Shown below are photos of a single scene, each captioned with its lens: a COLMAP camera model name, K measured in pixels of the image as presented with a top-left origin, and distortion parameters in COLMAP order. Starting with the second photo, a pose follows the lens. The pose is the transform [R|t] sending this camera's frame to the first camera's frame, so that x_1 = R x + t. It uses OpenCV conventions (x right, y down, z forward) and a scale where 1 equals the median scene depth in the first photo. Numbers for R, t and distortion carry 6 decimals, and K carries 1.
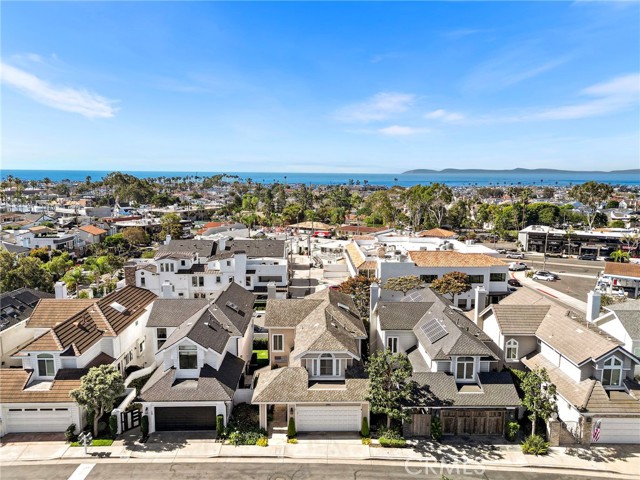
lens RADIAL K [[459.1, 0, 320.0], [0, 459.1, 240.0], [0, 0, 1]] dist [0.070516, -0.065828]
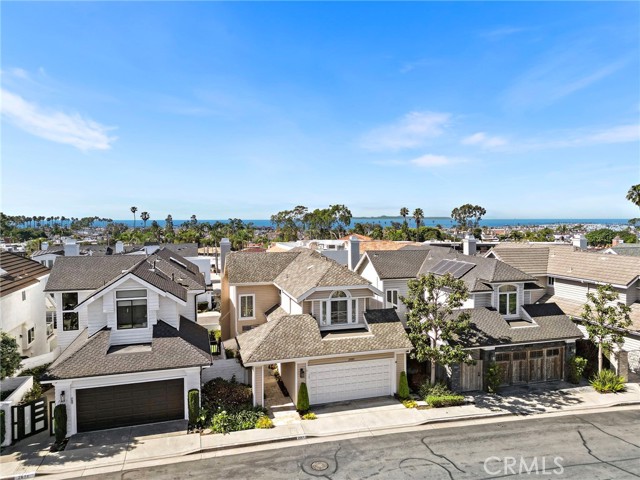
lens RADIAL K [[448.6, 0, 320.0], [0, 448.6, 240.0], [0, 0, 1]] dist [0.069041, -0.063264]
pose [[0.965943, -0.023640, 0.257672, -0.193102], [0.050037, 0.994087, -0.096374, 0.231427], [-0.253870, 0.105985, 0.961414, 0.326677]]
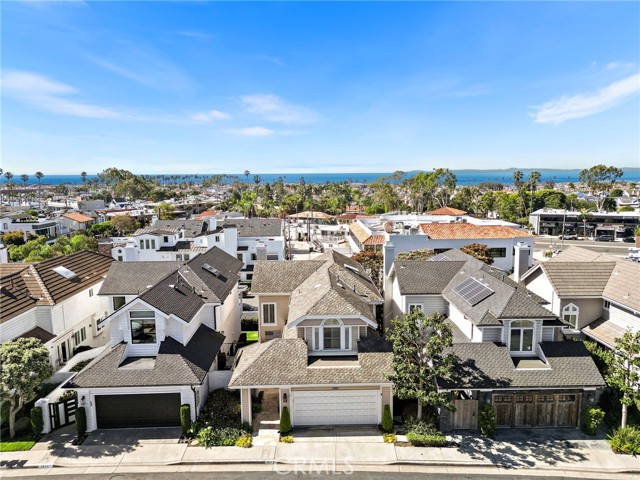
lens RADIAL K [[448.6, 0, 320.0], [0, 448.6, 240.0], [0, 0, 1]] dist [0.069041, -0.063264]
pose [[0.999884, -0.015258, -0.000078, -0.002834], [0.015257, 0.999879, -0.002942, 0.121312], [0.000123, 0.002941, 0.999996, 0.282797]]
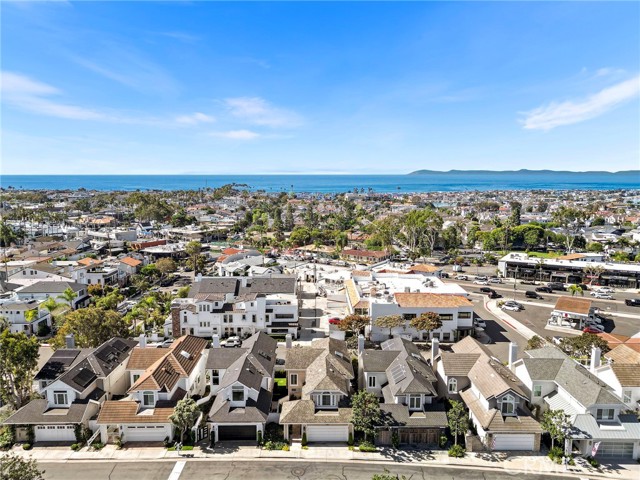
lens RADIAL K [[457.2, 0, 320.0], [0, 457.2, 240.0], [0, 0, 1]] dist [0.070149, -0.068187]
pose [[0.999915, -0.000919, -0.012994, 0.013247], [0.000915, 1.000000, -0.000347, -0.264746], [0.012994, 0.000335, 0.999916, -0.556182]]
